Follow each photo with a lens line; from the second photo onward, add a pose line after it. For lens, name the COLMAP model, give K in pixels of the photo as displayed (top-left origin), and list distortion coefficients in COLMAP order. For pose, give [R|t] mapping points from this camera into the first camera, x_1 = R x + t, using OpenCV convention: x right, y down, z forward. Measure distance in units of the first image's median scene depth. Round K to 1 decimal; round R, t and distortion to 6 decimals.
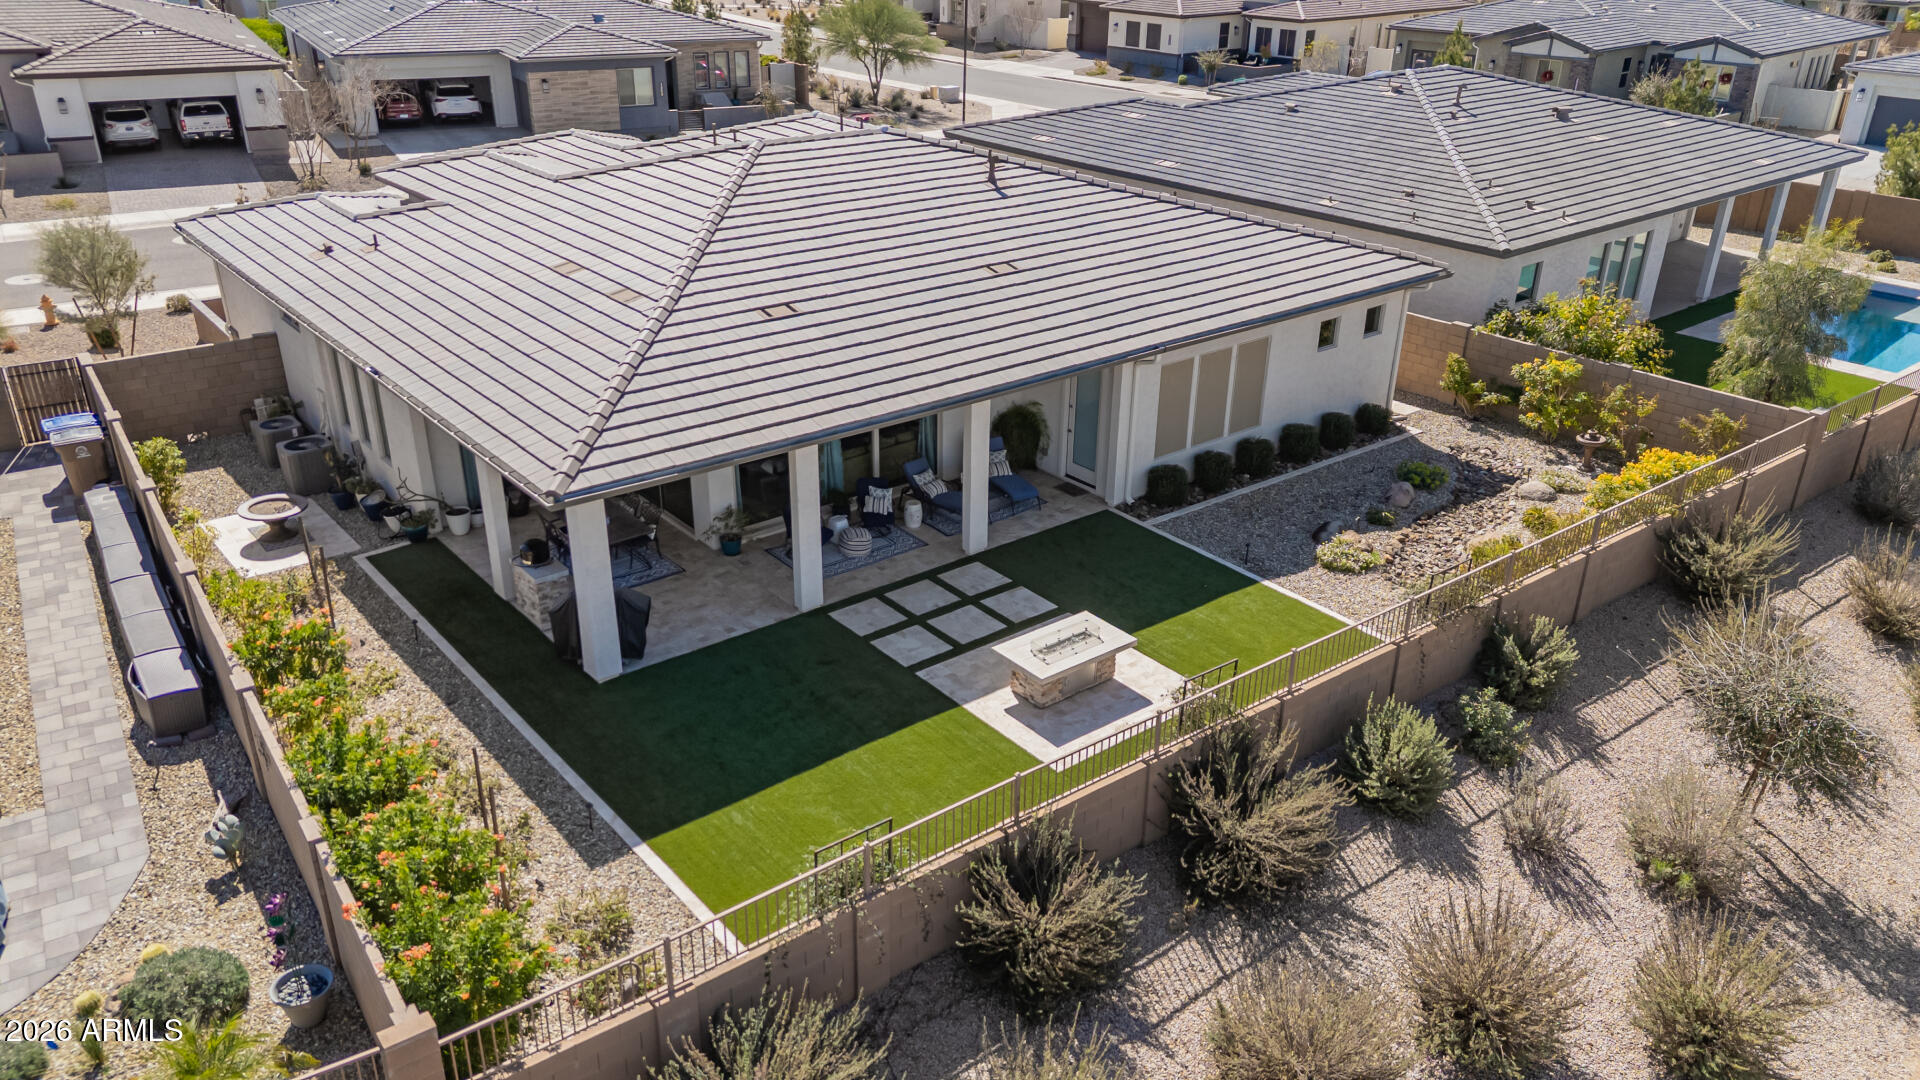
lens RADIAL K [[1427.7, 0, 960.0], [0, 1427.7, 540.0], [0, 0, 1]] dist [0.079300, -0.069041]
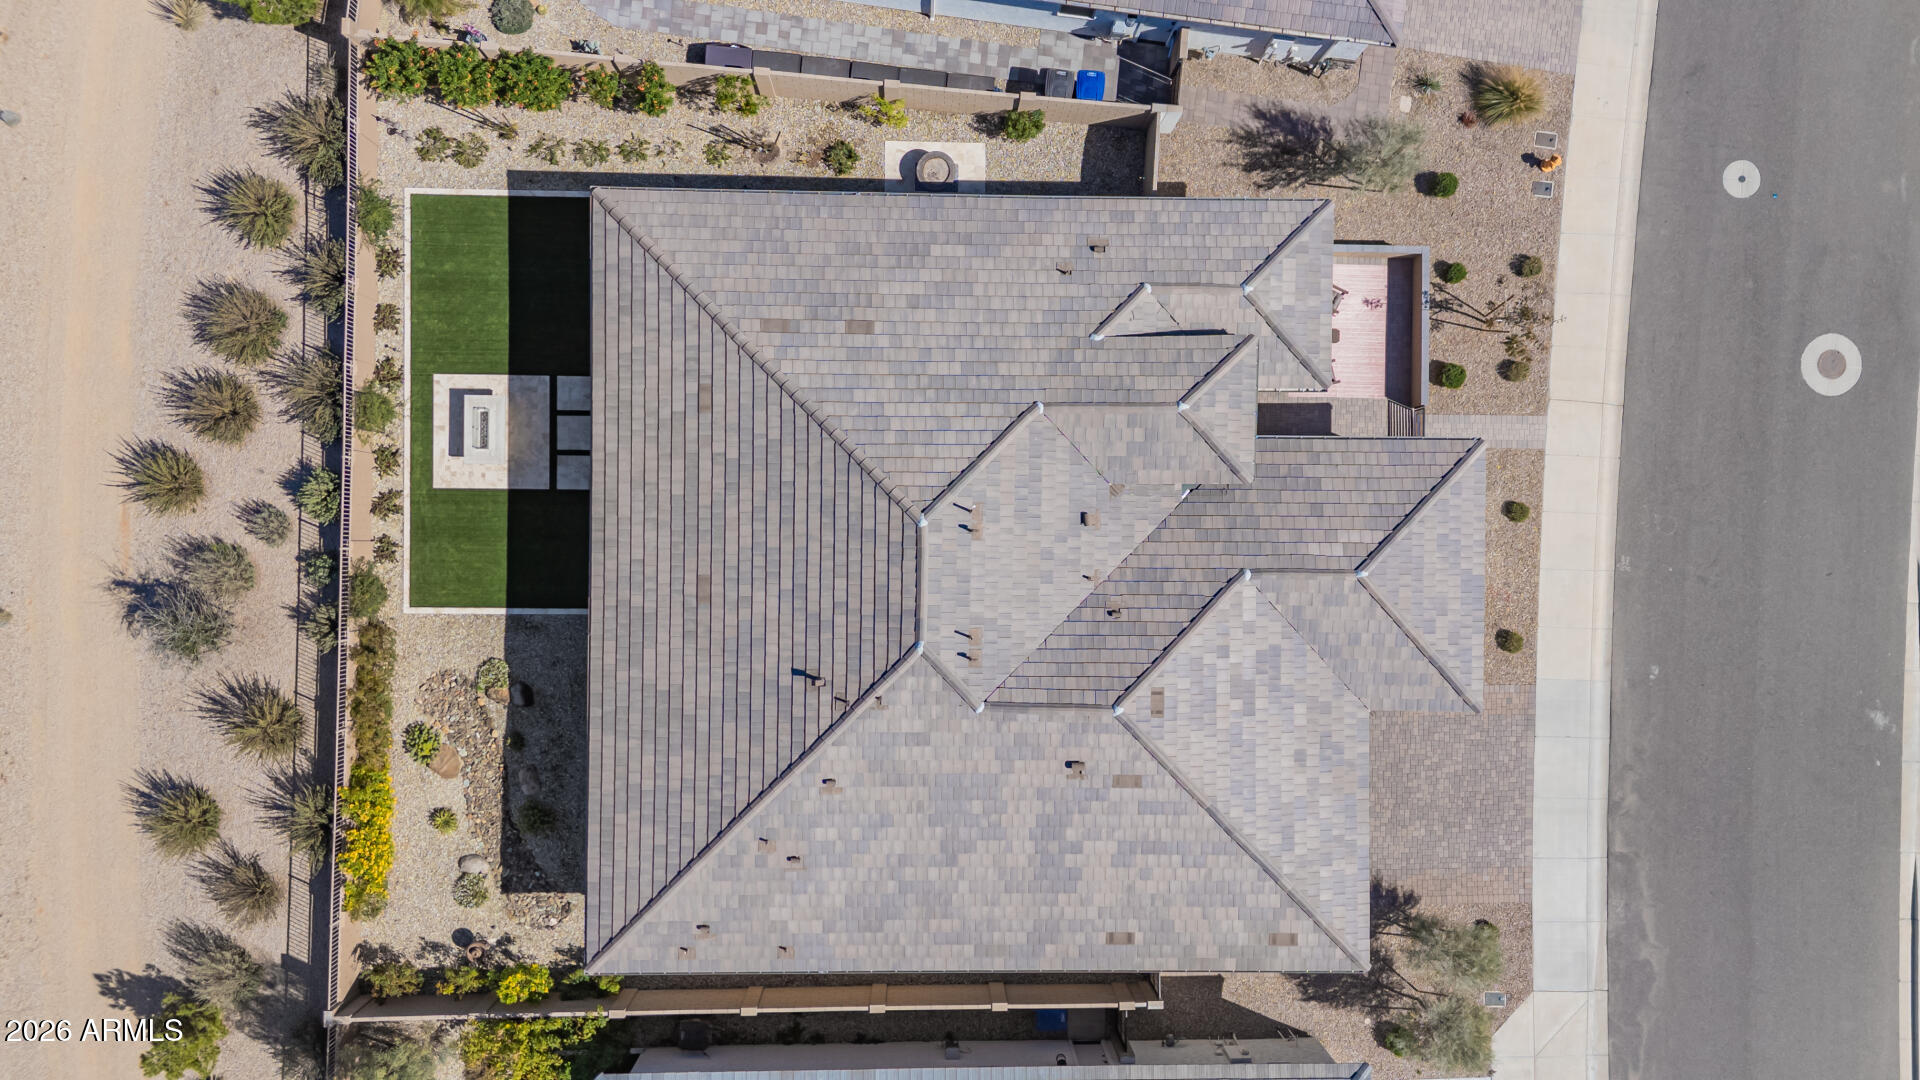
lens RADIAL K [[1419.4, 0, 960.0], [0, 1419.4, 540.0], [0, 0, 1]] dist [0.061813, -0.051544]
pose [[-0.634443, 0.772015, -0.038393, -0.105769], [-0.363207, -0.253903, 0.896445, -1.428078], [0.682321, 0.582689, 0.441488, 0.515805]]
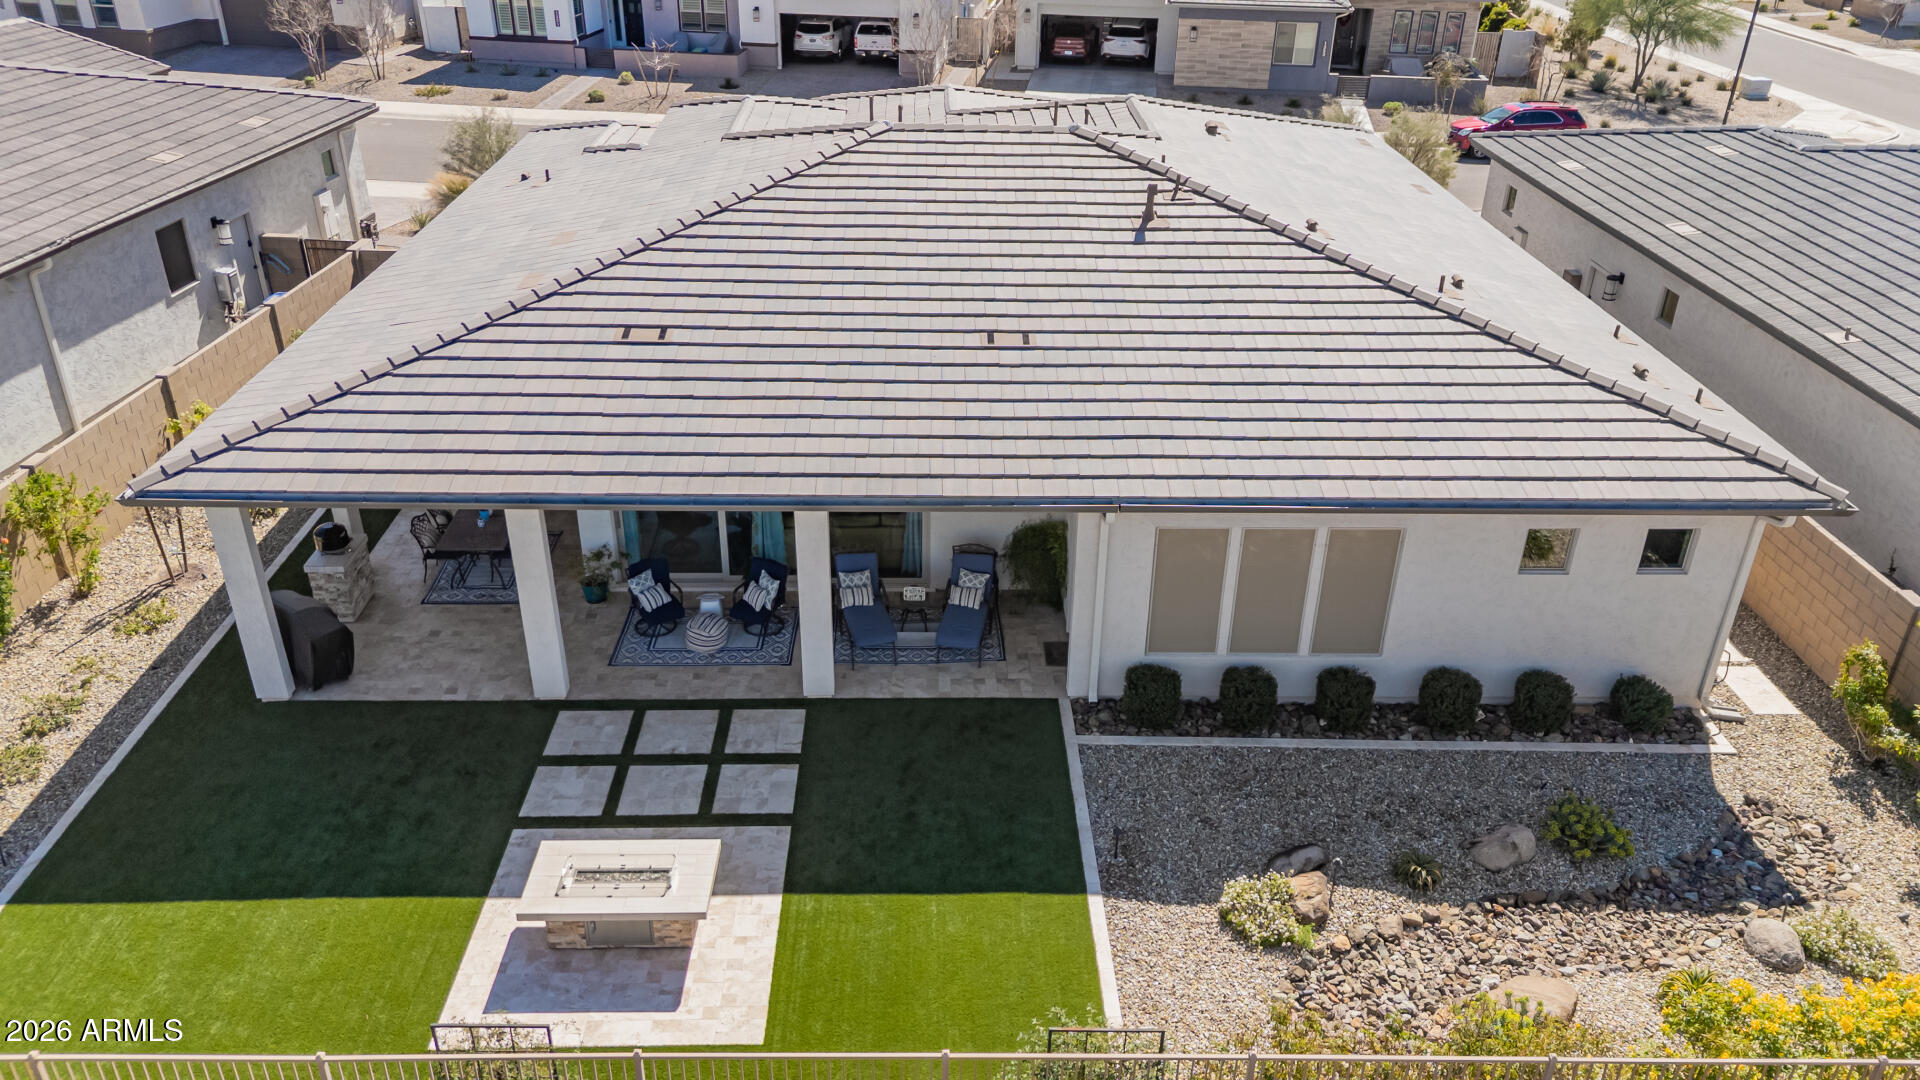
lens RADIAL K [[1419.4, 0, 960.0], [0, 1419.4, 540.0], [0, 0, 1]] dist [0.061813, -0.051544]
pose [[0.791280, 0.287095, -0.539863, 0.412059], [-0.265165, 0.956693, 0.120109, -0.165015], [0.550966, 0.048113, 0.833139, 0.372718]]
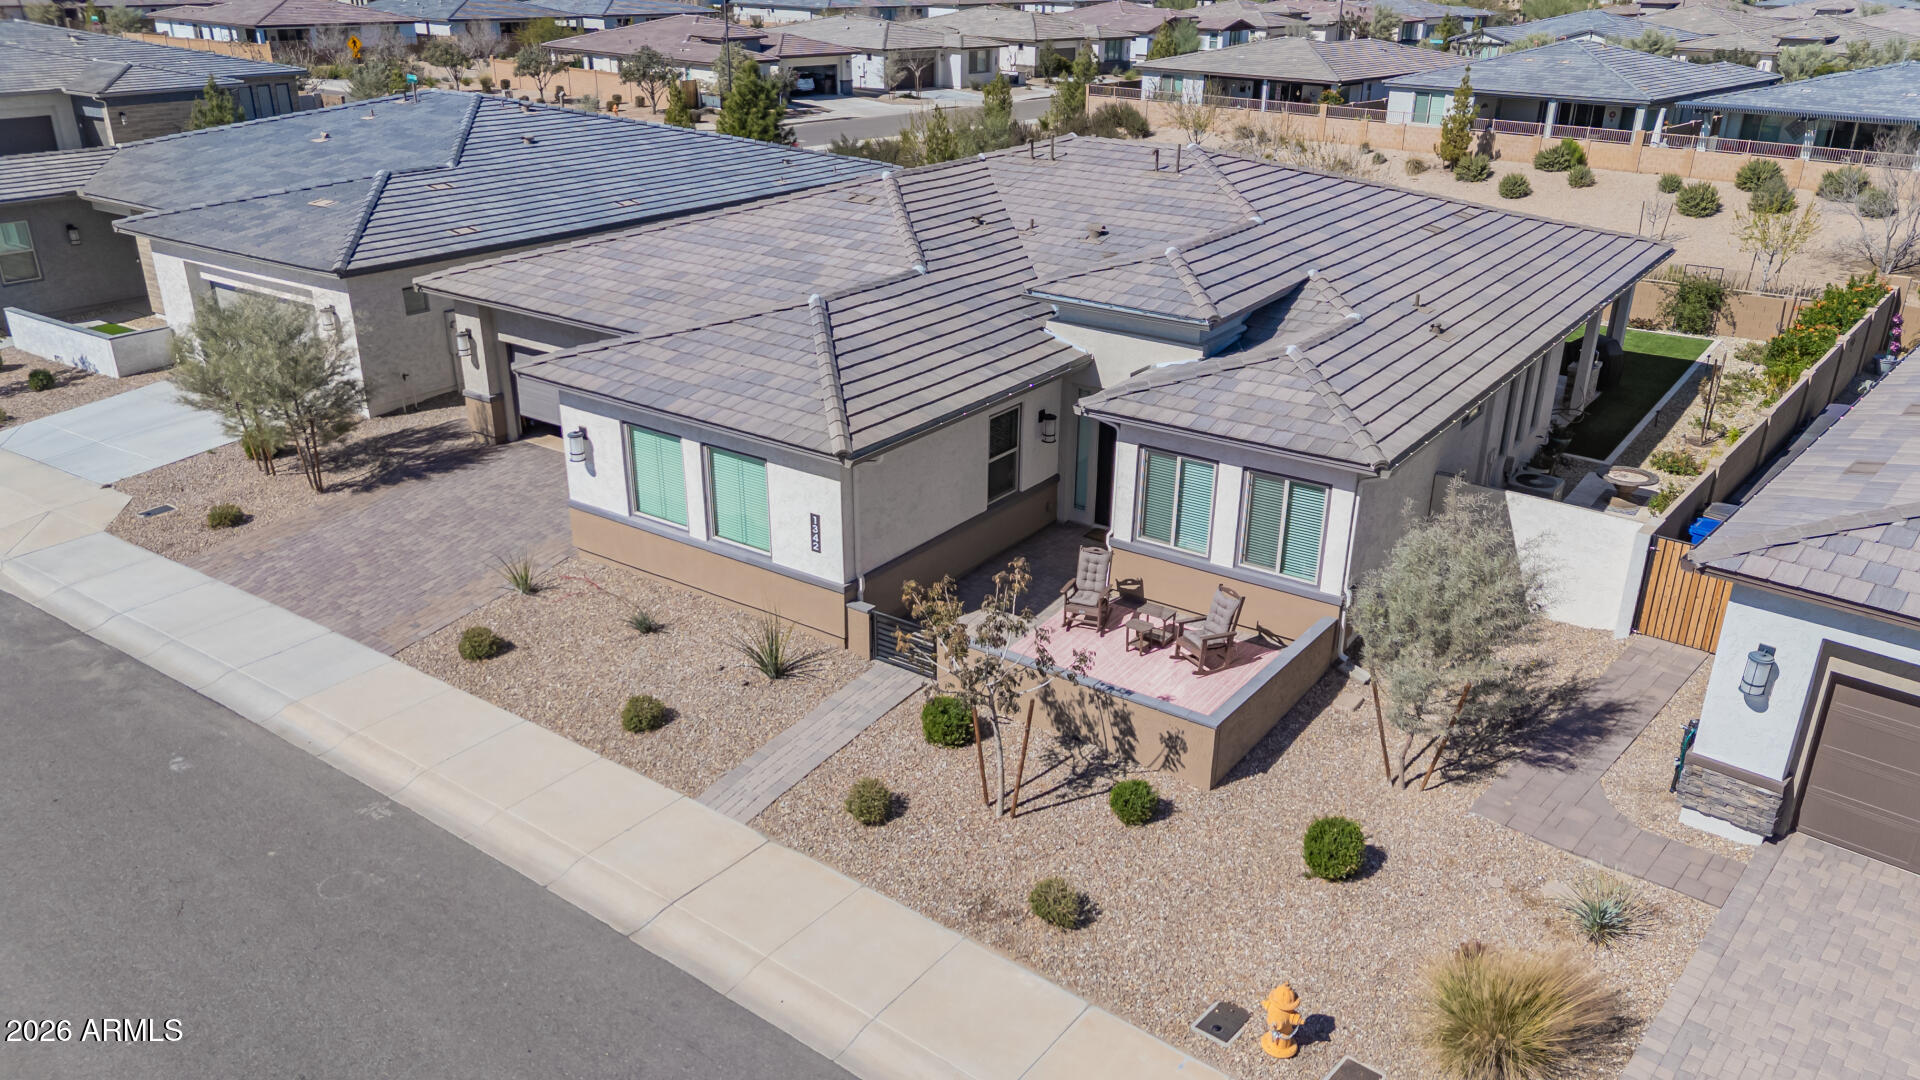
lens RADIAL K [[1419.4, 0, 960.0], [0, 1419.4, 540.0], [0, 0, 1]] dist [0.061813, -0.051544]
pose [[-0.271438, -0.389994, 0.879901, -1.220166], [0.390336, 0.791056, 0.471030, -0.638995], [-0.879749, 0.471313, -0.062494, 1.423474]]
